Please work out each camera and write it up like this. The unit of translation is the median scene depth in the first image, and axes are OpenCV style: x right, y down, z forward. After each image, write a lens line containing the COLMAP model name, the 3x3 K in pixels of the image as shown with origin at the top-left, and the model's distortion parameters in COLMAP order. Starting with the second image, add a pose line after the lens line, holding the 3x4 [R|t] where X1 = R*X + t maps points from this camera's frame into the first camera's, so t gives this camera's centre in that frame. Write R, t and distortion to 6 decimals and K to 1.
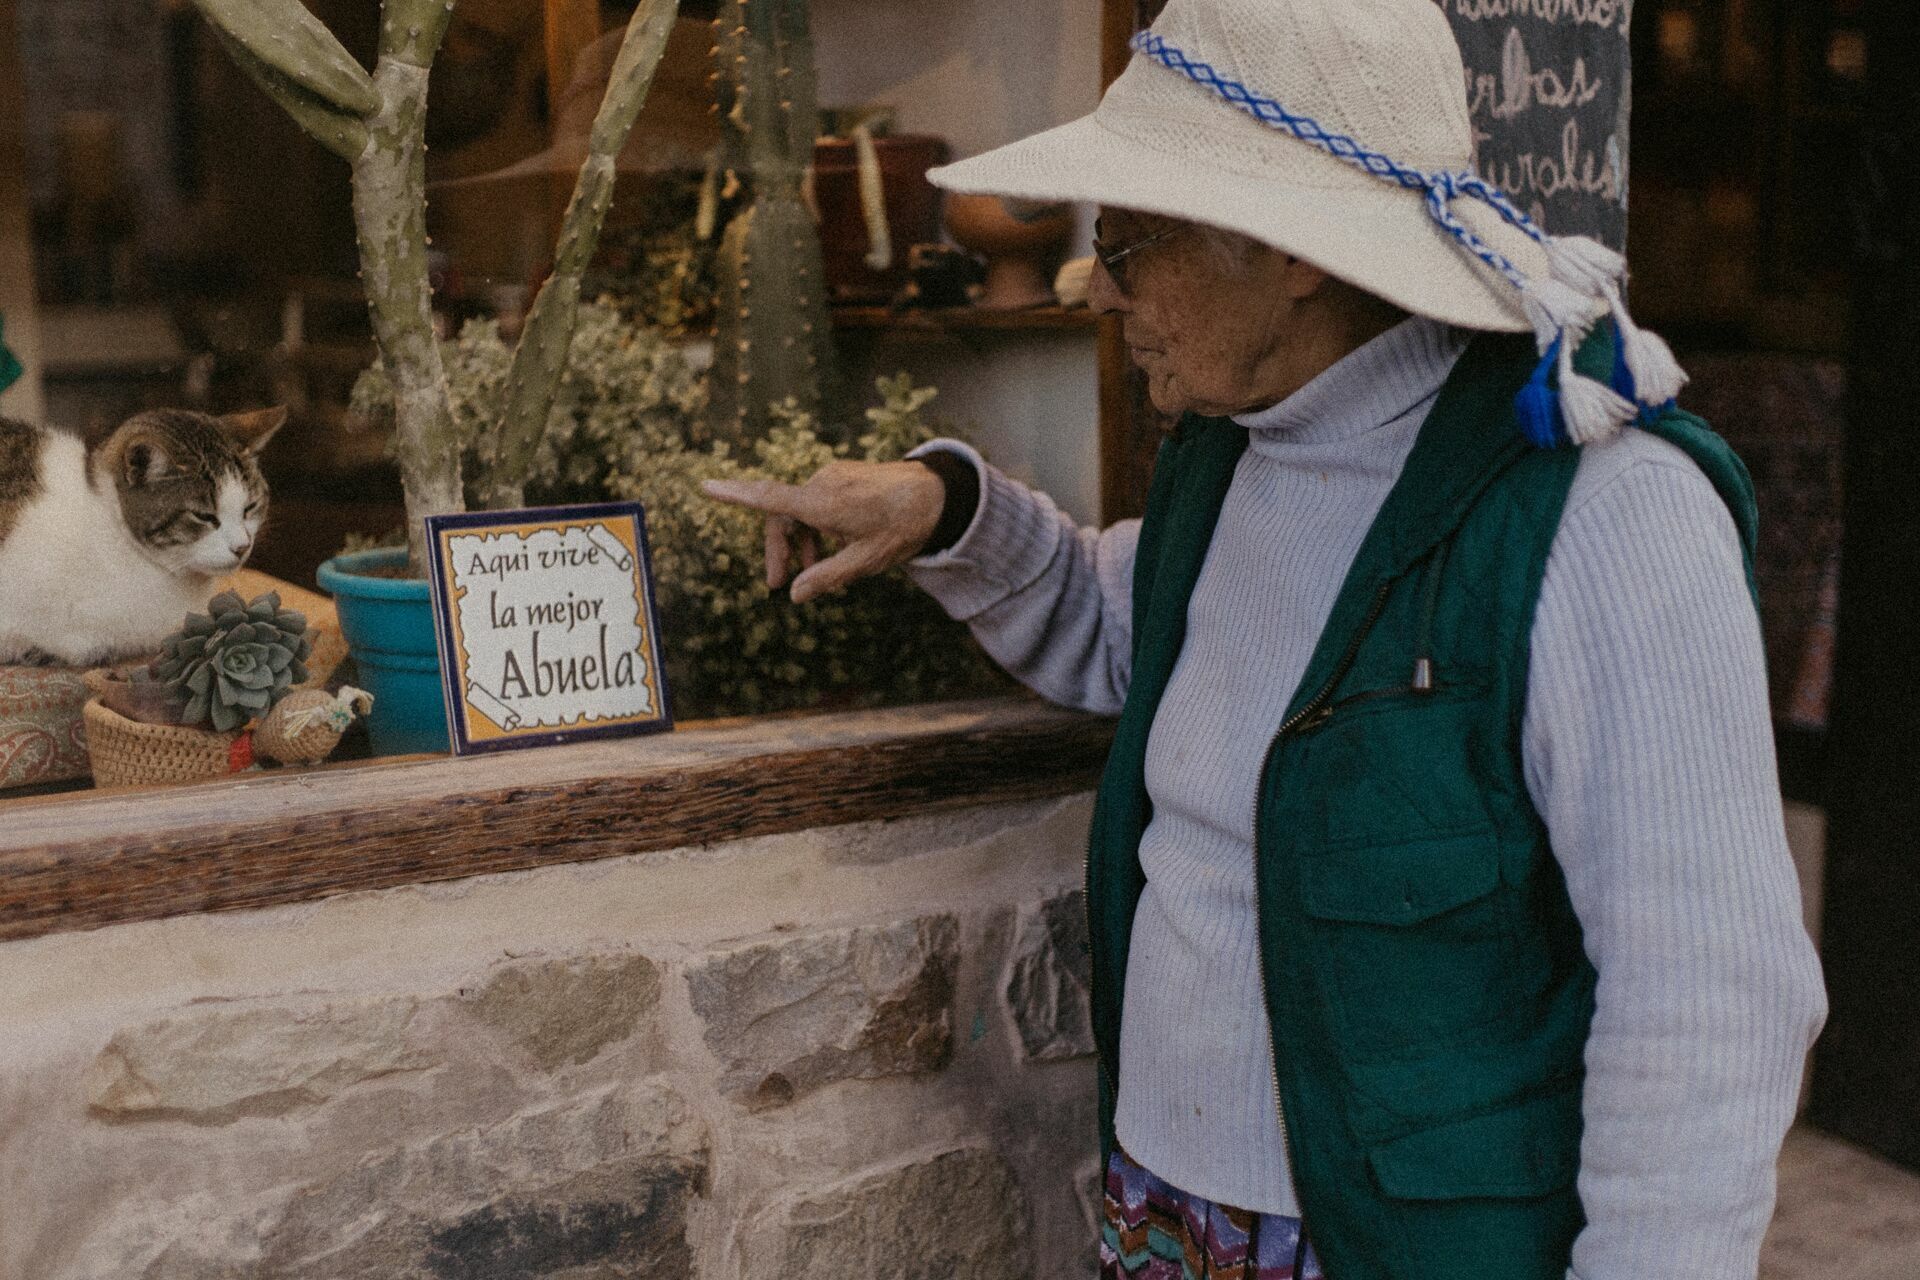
lens RADIAL K [[2843.4, 0, 931.3], [0, 2843.4, 583.0], [0, 0, 1]] dist [-0.027932, 0.638562]
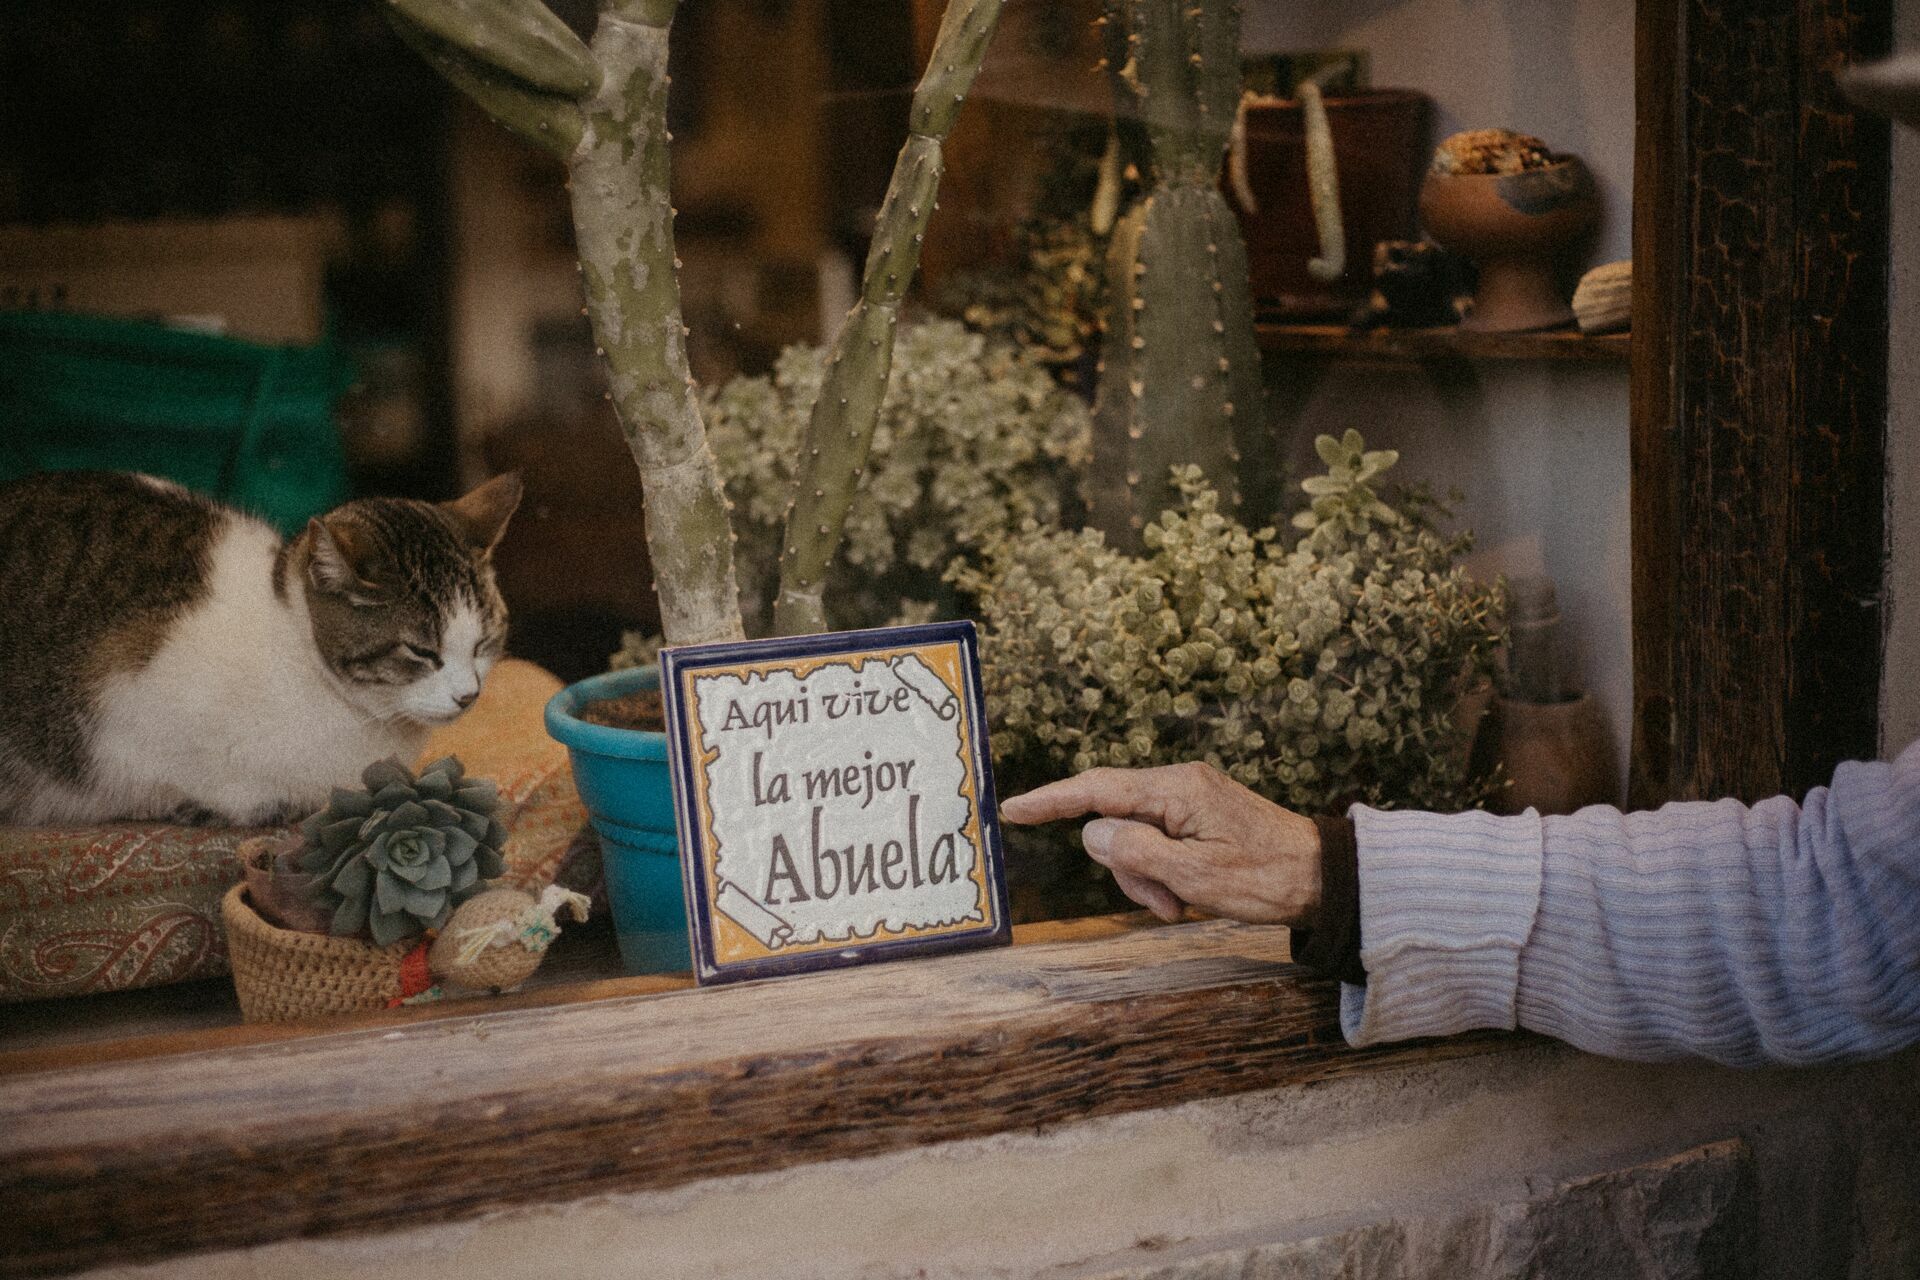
lens RADIAL K [[2894.1, 0, 956.9], [0, 2894.1, 568.6], [0, 0, 1]] dist [-0.113540, 0.021799]
pose [[0.982647, 0.010321, -0.185197, 0.030415], [-0.006259, 0.999727, 0.022508, -0.060532], [0.185379, -0.020958, 0.982444, 0.293444]]
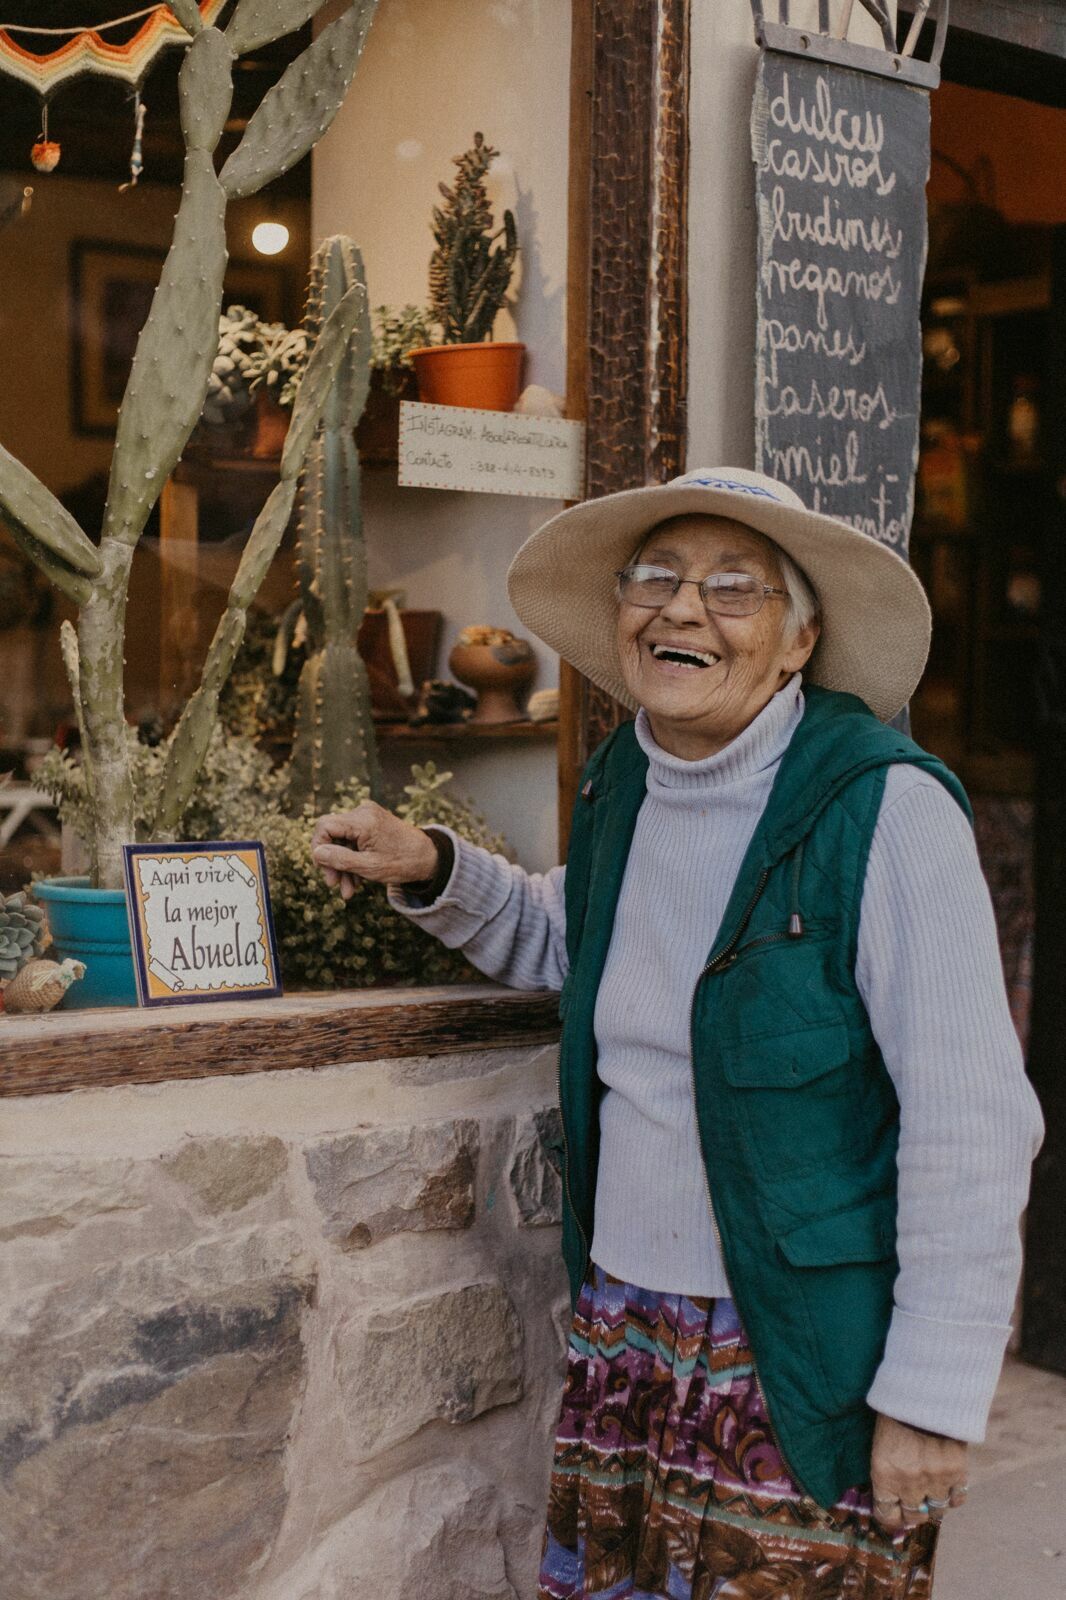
lens RADIAL K [[2369.5, 0, 528.9], [0, 2369.5, 747.7], [0, 0, 1]] dist [-0.027932, 0.638562]
pose [[0.993839, 0.015484, 0.109750, -0.103734], [-0.002116, 0.992664, -0.120884, 0.074182], [-0.110816, 0.119907, 0.986581, -0.240097]]
